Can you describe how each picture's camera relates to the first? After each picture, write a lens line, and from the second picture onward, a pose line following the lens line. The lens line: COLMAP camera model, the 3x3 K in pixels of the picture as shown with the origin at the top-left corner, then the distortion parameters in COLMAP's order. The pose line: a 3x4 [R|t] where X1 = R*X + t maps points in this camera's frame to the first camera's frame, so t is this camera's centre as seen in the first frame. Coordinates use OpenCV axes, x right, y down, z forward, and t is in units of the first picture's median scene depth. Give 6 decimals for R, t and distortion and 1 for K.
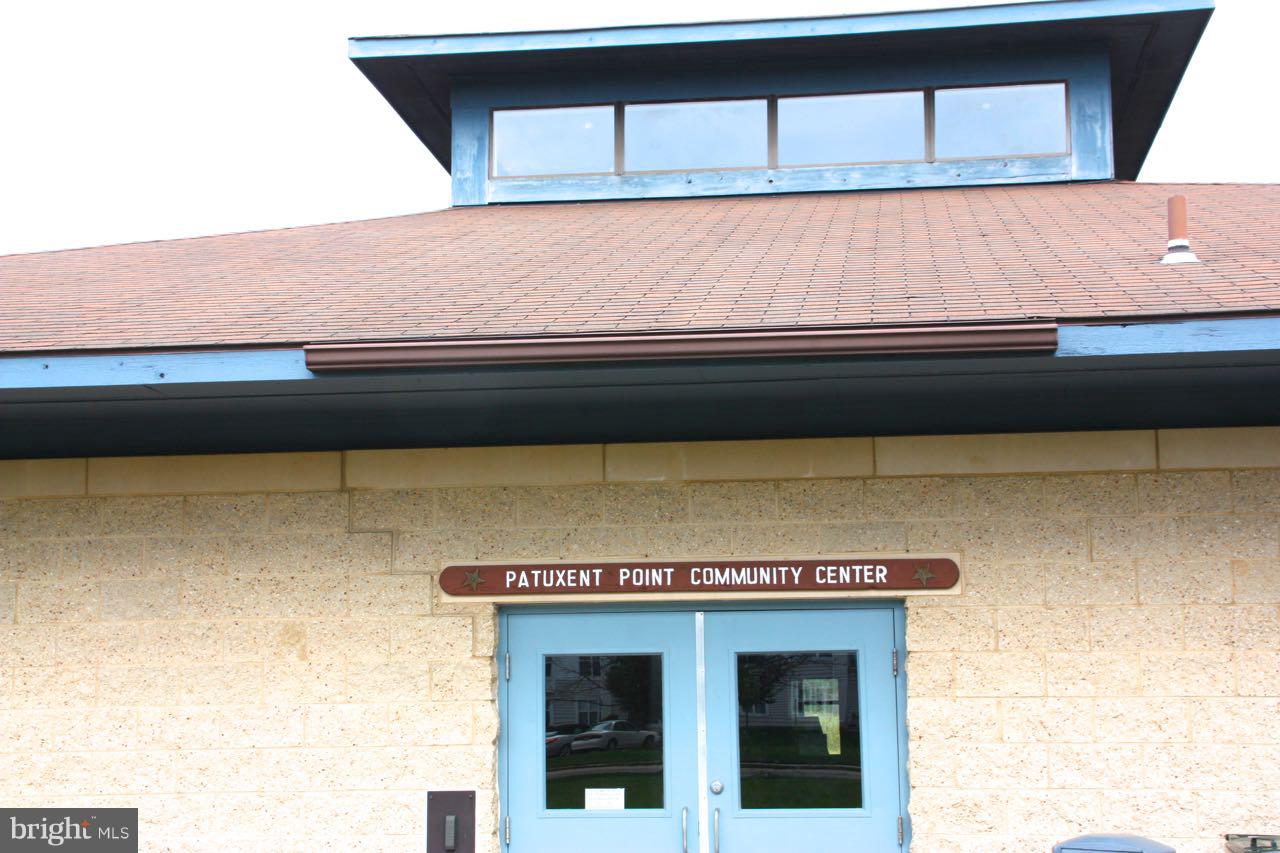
lens RADIAL K [[1995.8, 0, 640.0], [0, 1995.8, 426.5], [0, 0, 1]] dist [0.115823, 0.160365]
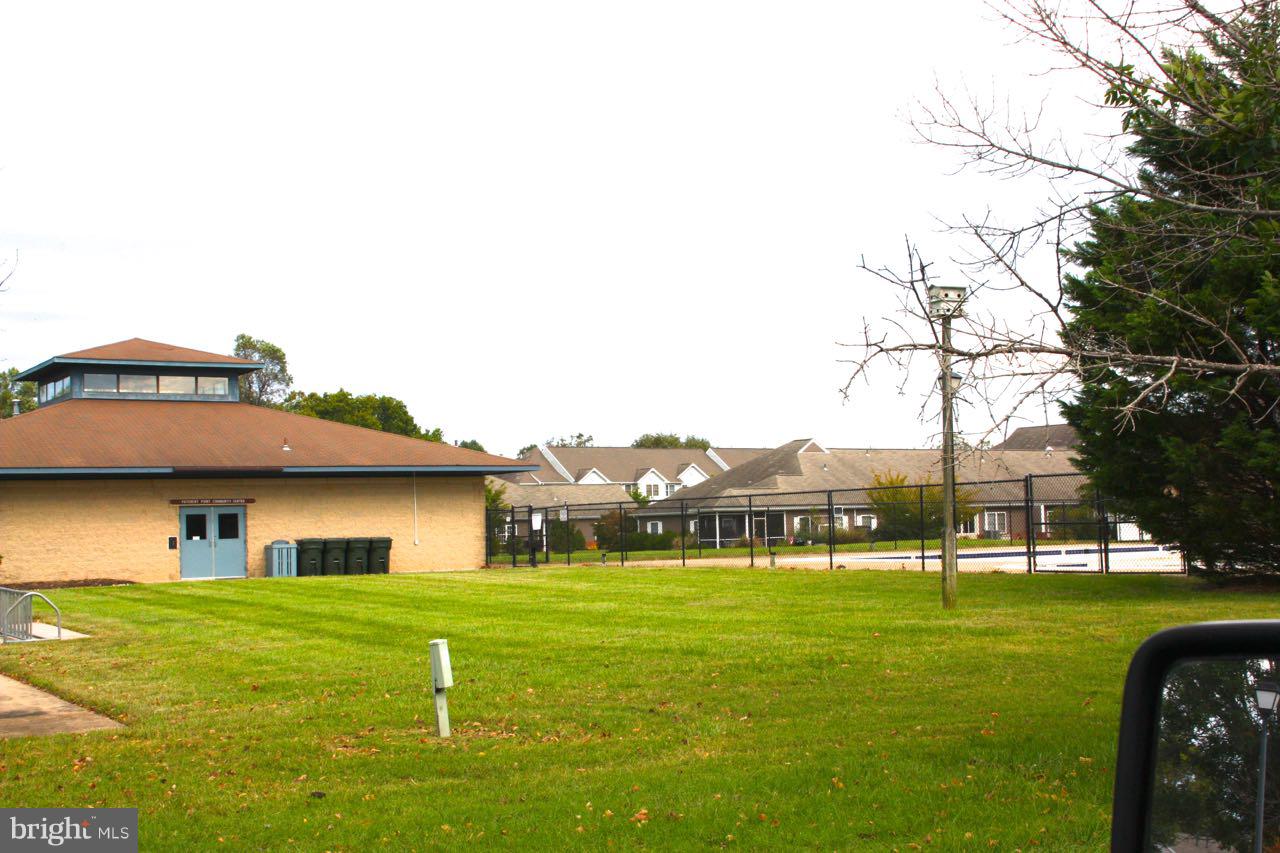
lens RADIAL K [[1745.6, 0, 640.0], [0, 1745.6, 426.5], [0, 0, 1]] dist [0.031716, 0.101109]
pose [[0.787272, 0.024220, 0.616130, -2.200873], [-0.064813, 0.996943, 0.043627, -0.460322], [-0.613190, -0.074279, 0.786435, -3.897085]]
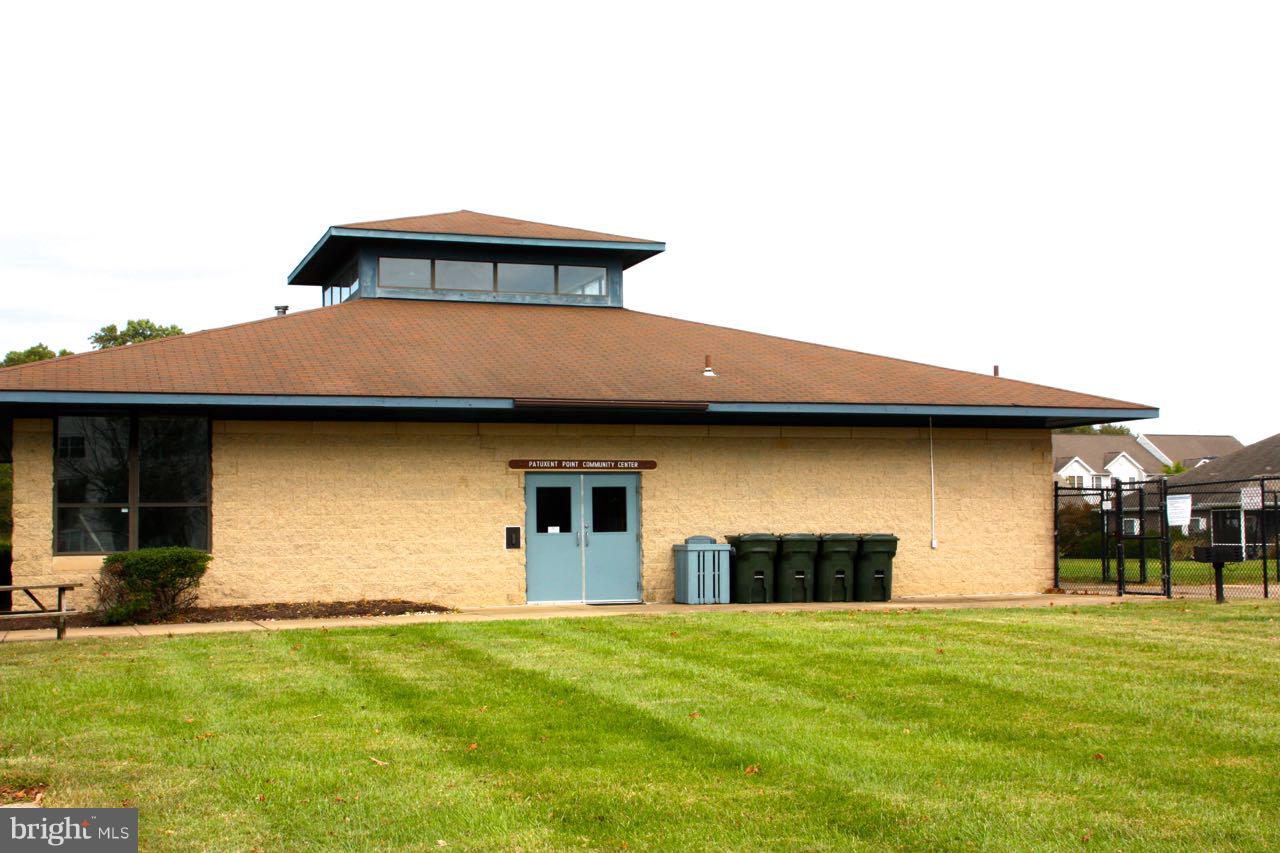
lens RADIAL K [[1745.6, 0, 640.0], [0, 1745.6, 426.5], [0, 0, 1]] dist [0.031716, 0.101109]
pose [[0.894951, 0.026795, 0.445359, -1.188332], [-0.058978, 0.996540, 0.058559, -0.164575], [-0.442249, -0.078674, 0.893435, -1.649019]]
